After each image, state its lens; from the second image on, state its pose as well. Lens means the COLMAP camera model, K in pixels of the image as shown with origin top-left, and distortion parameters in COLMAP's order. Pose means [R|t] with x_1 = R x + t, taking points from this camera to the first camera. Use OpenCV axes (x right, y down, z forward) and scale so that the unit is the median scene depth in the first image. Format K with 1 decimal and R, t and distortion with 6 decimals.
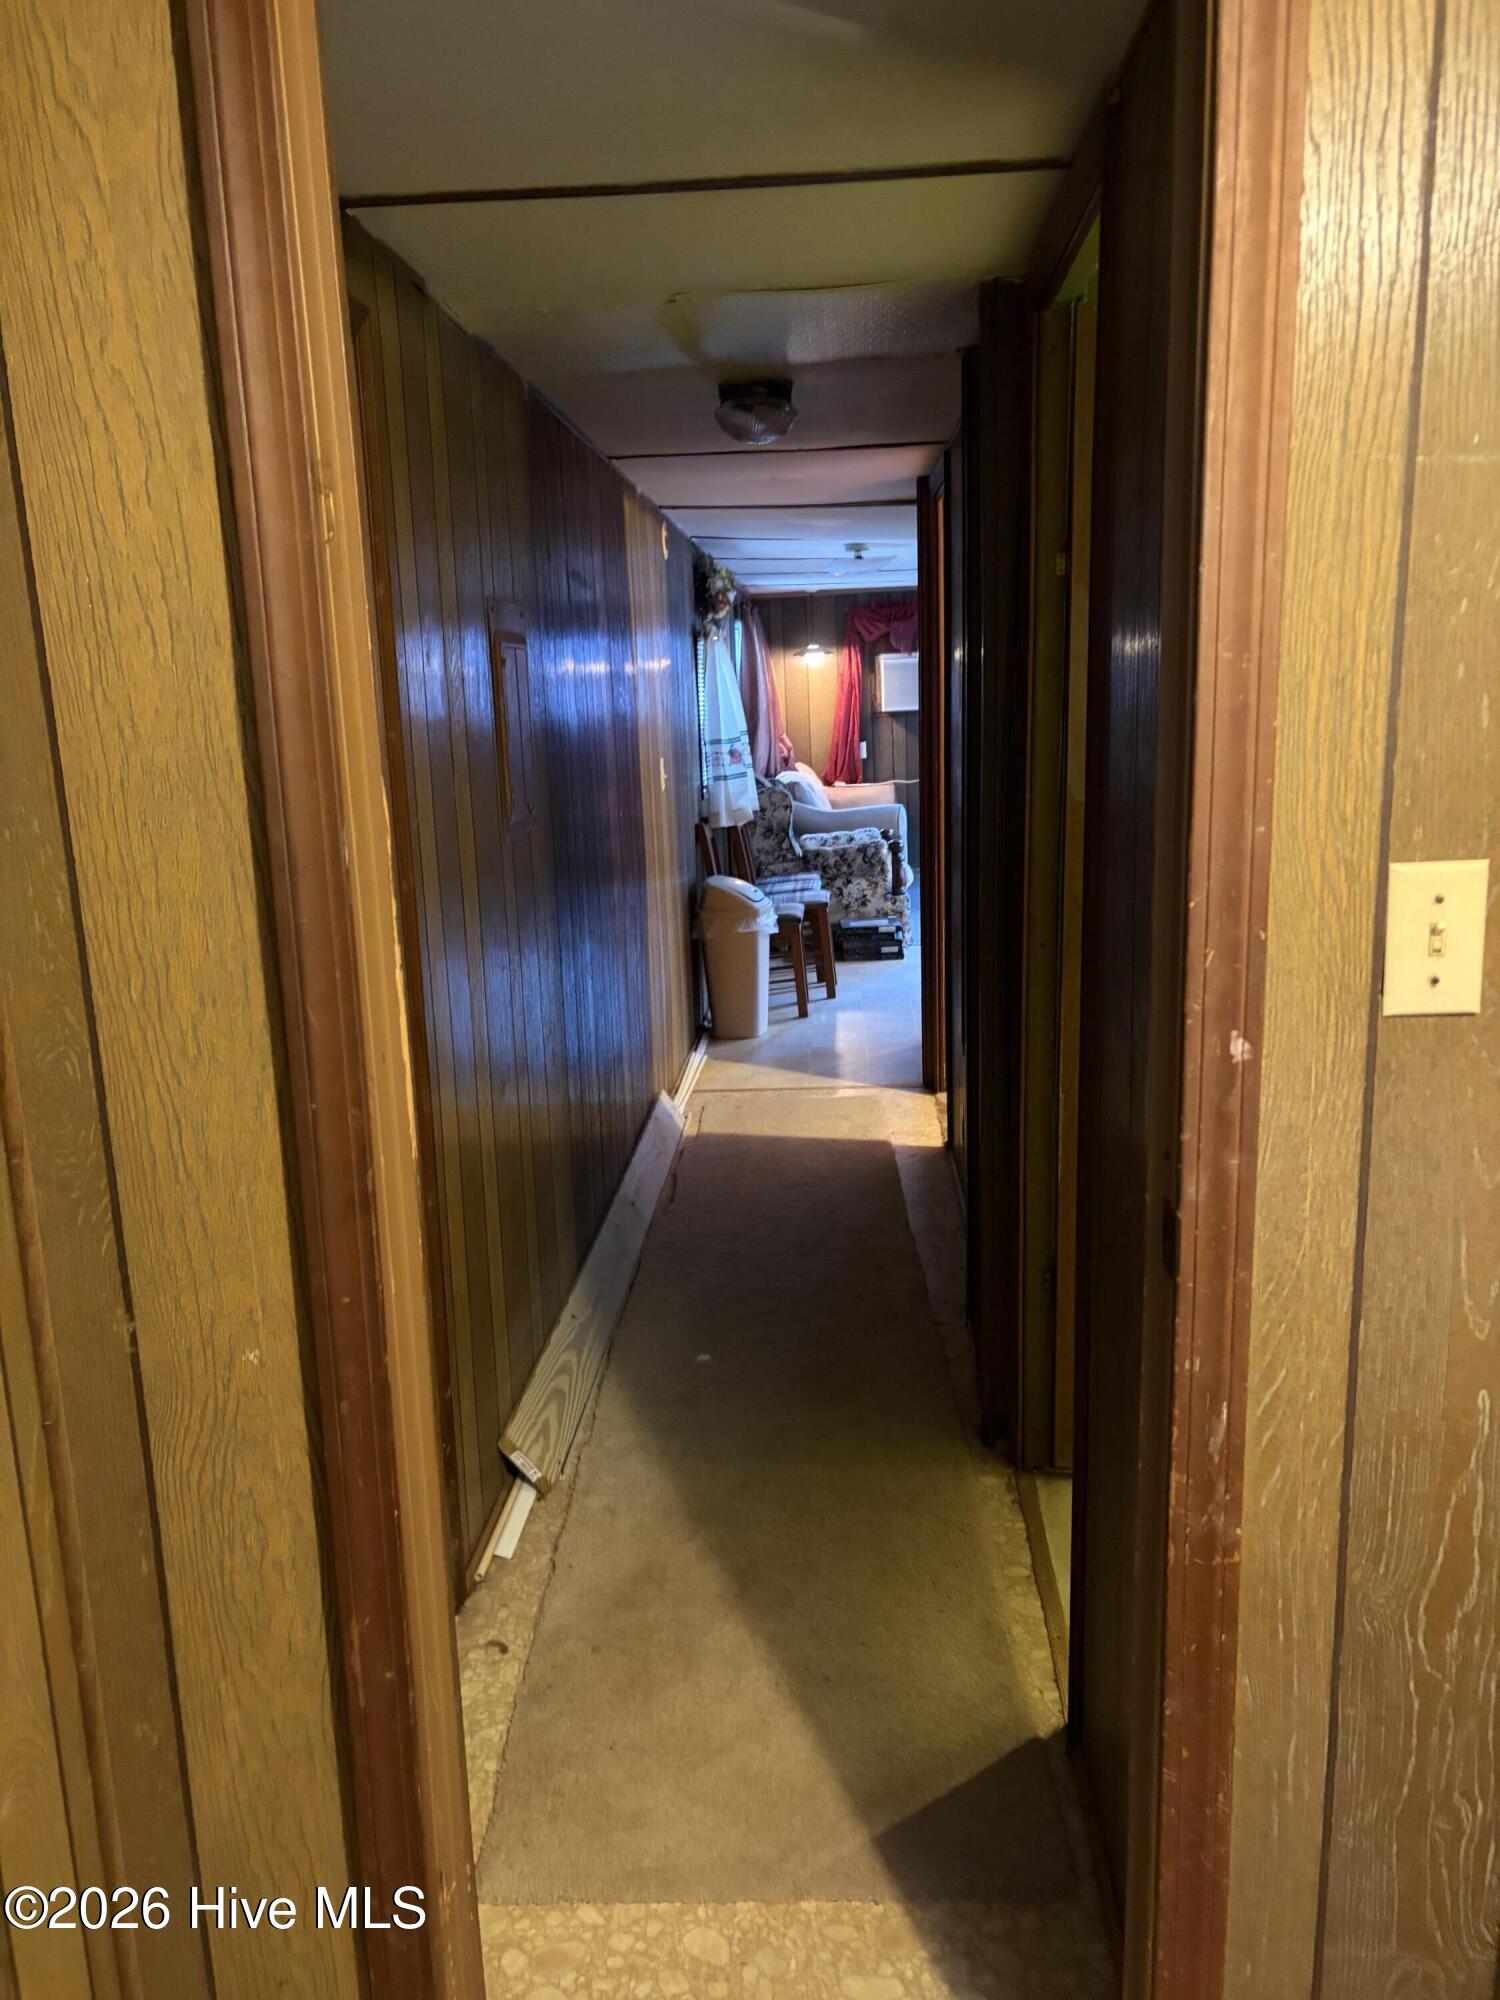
lens RADIAL K [[1536.9, 0, 787.4], [0, 1536.9, 995.3], [0, 0, 1]] dist [0.126995, -0.005629]
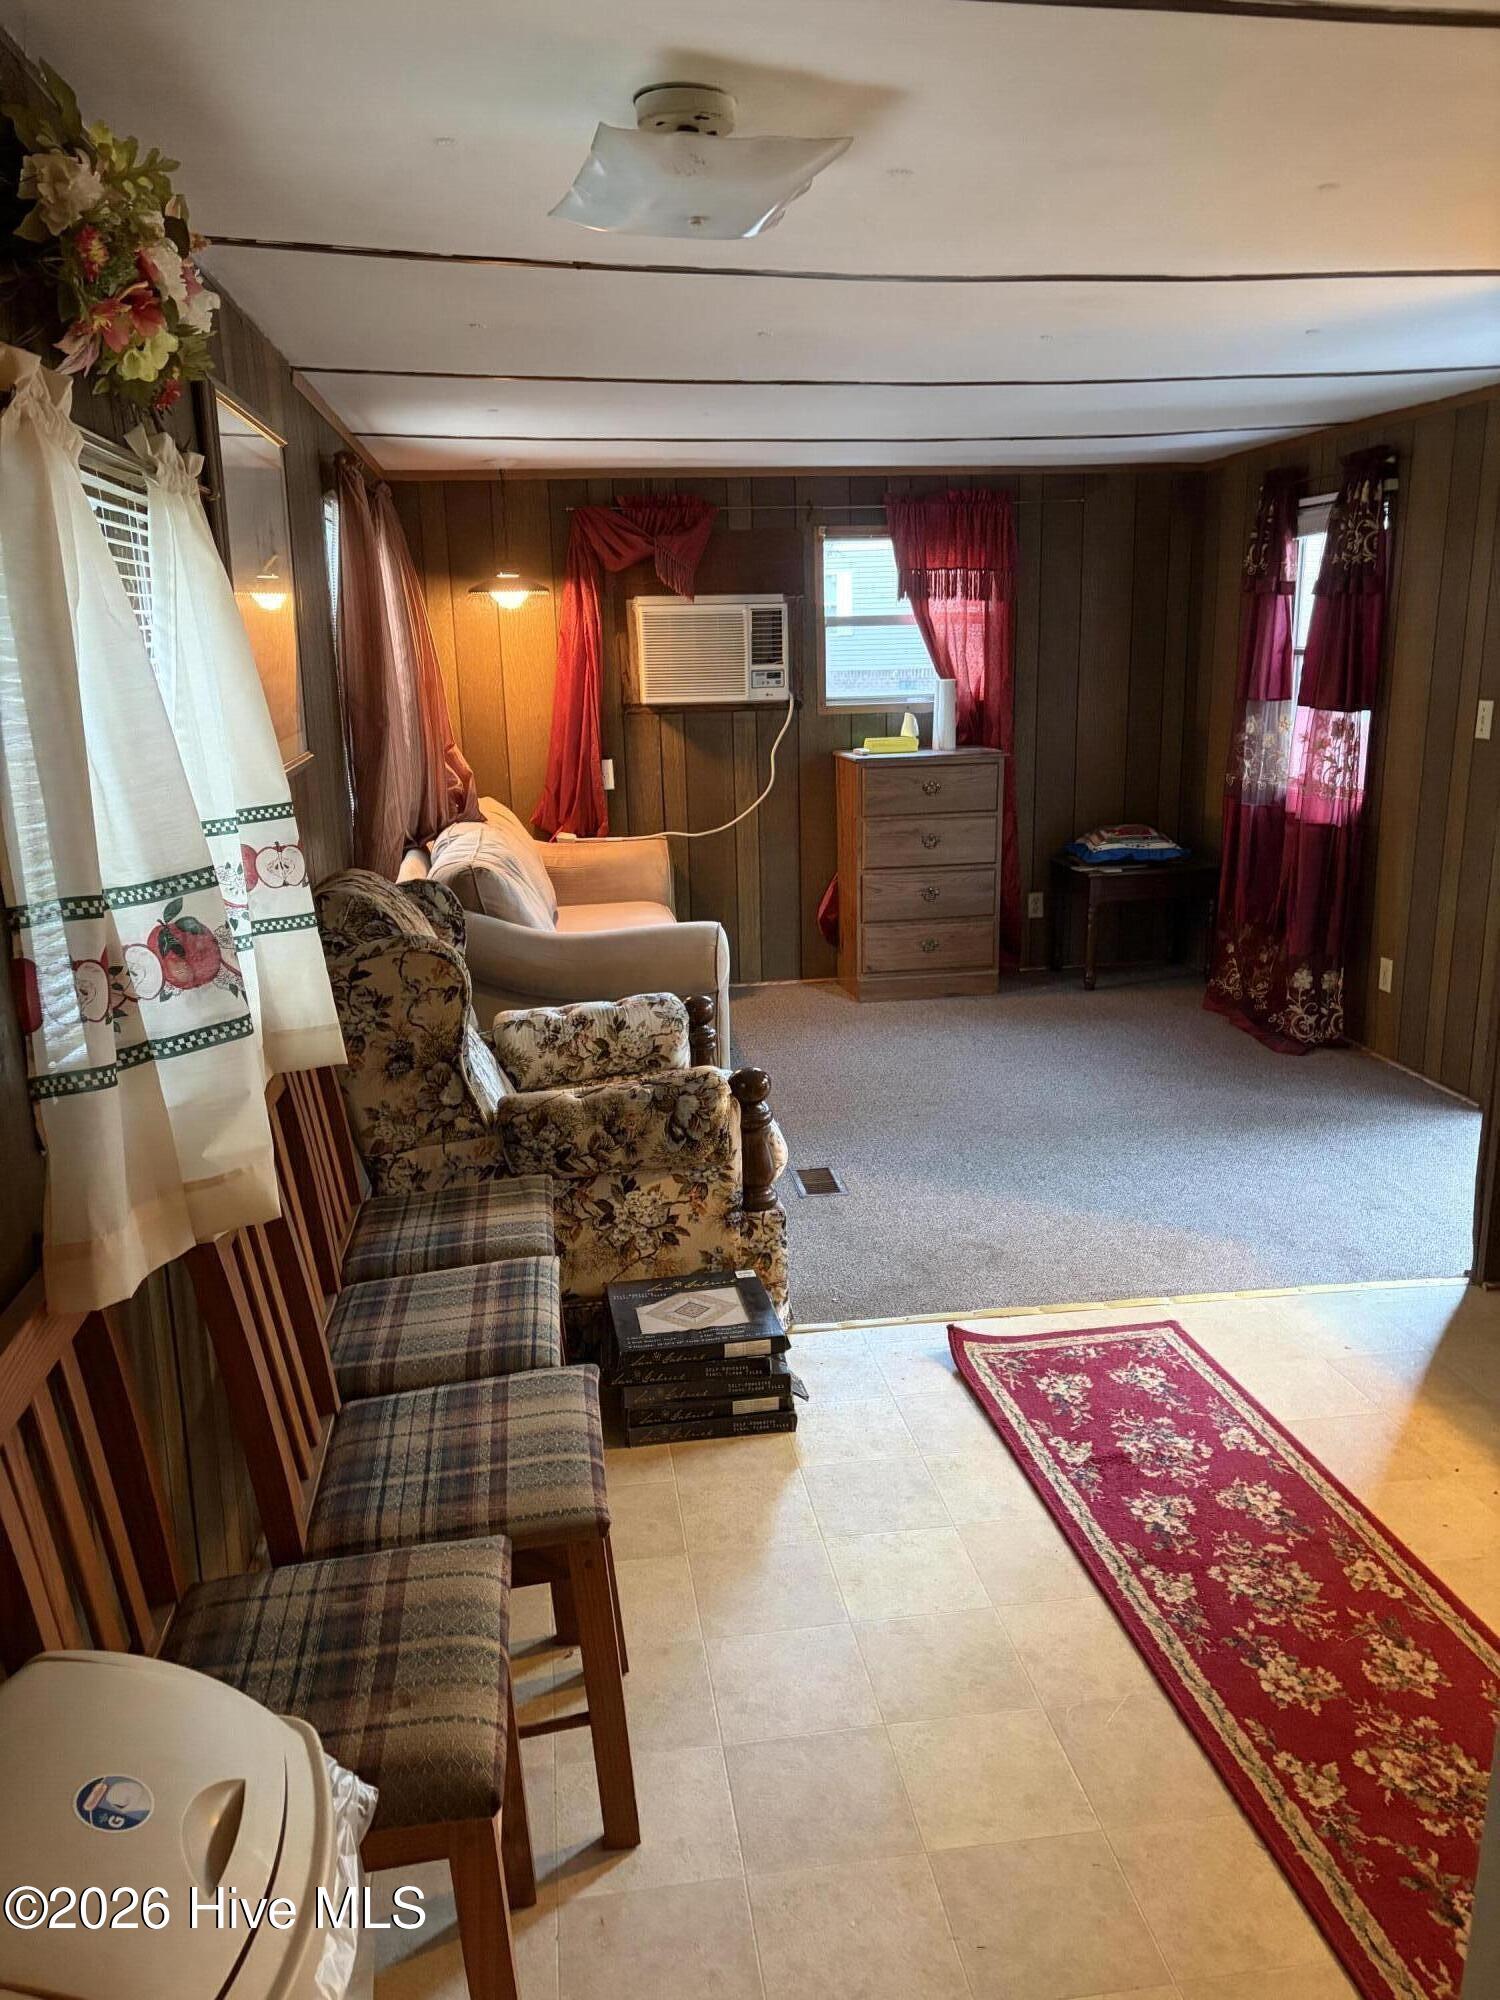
lens RADIAL K [[1536.9, 0, 787.4], [0, 1536.9, 995.3], [0, 0, 1]] dist [0.126995, -0.005629]
pose [[0.981072, -0.022761, 0.192301, 0.005453], [0.019023, 0.999593, 0.021259, -0.098595], [-0.192707, -0.017199, 0.981106, 0.489140]]
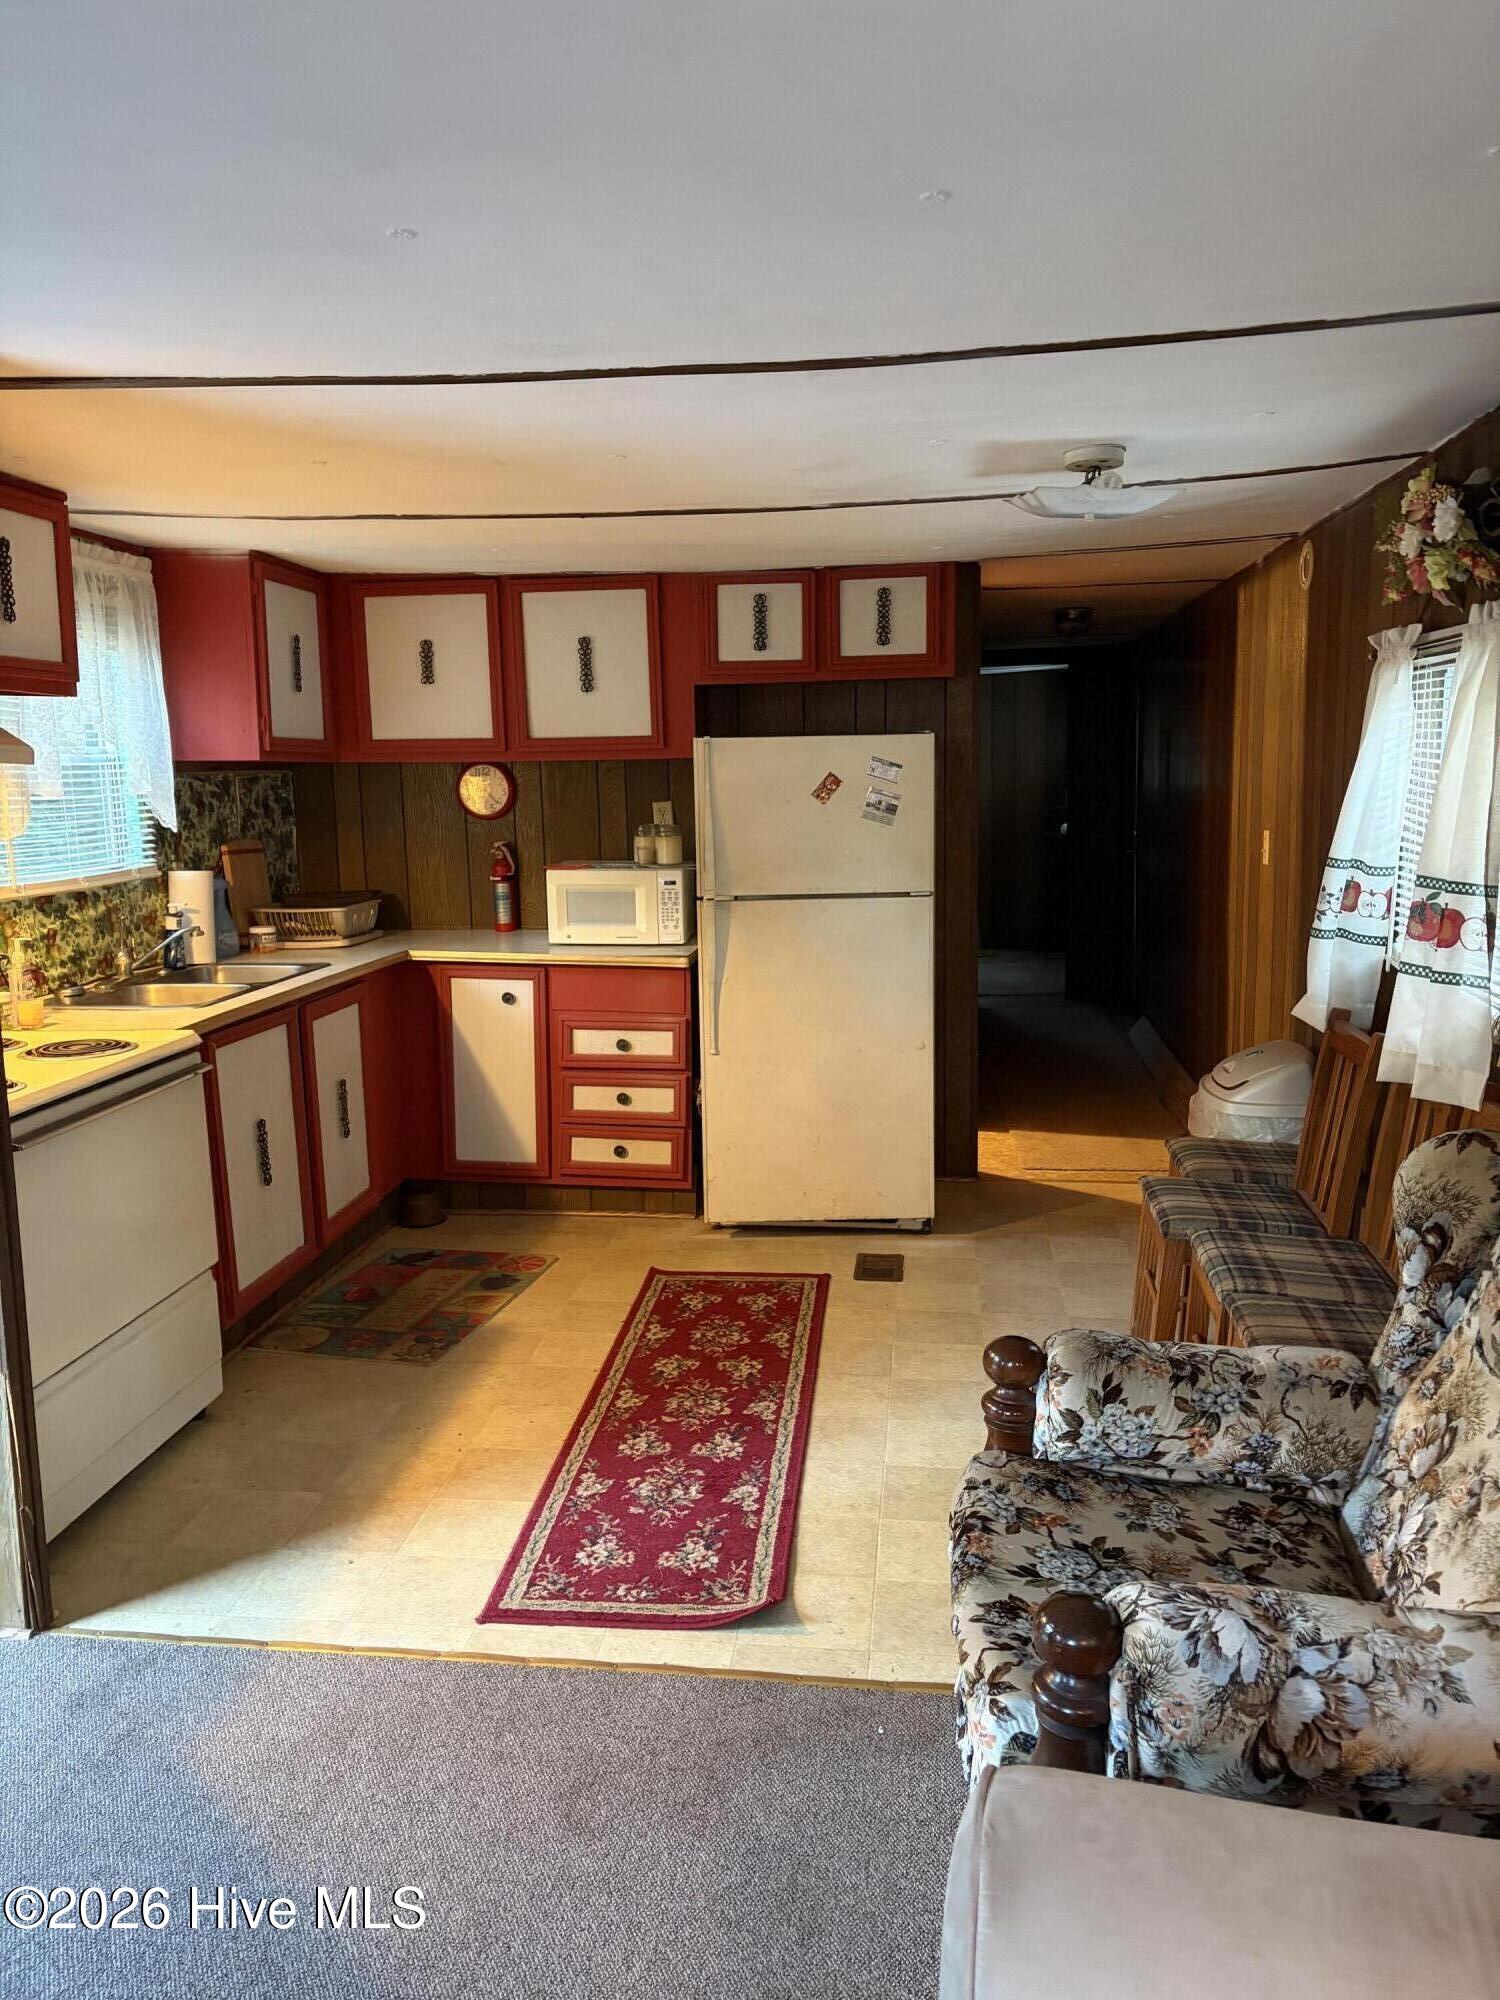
lens RADIAL K [[1536.9, 0, 787.4], [0, 1536.9, 995.3], [0, 0, 1]] dist [0.126995, -0.005629]
pose [[-0.996468, 0.033362, 0.077066, 0.081309], [0.058335, 0.935136, 0.349454, -0.223339], [-0.060409, 0.352715, -0.933779, 1.071906]]
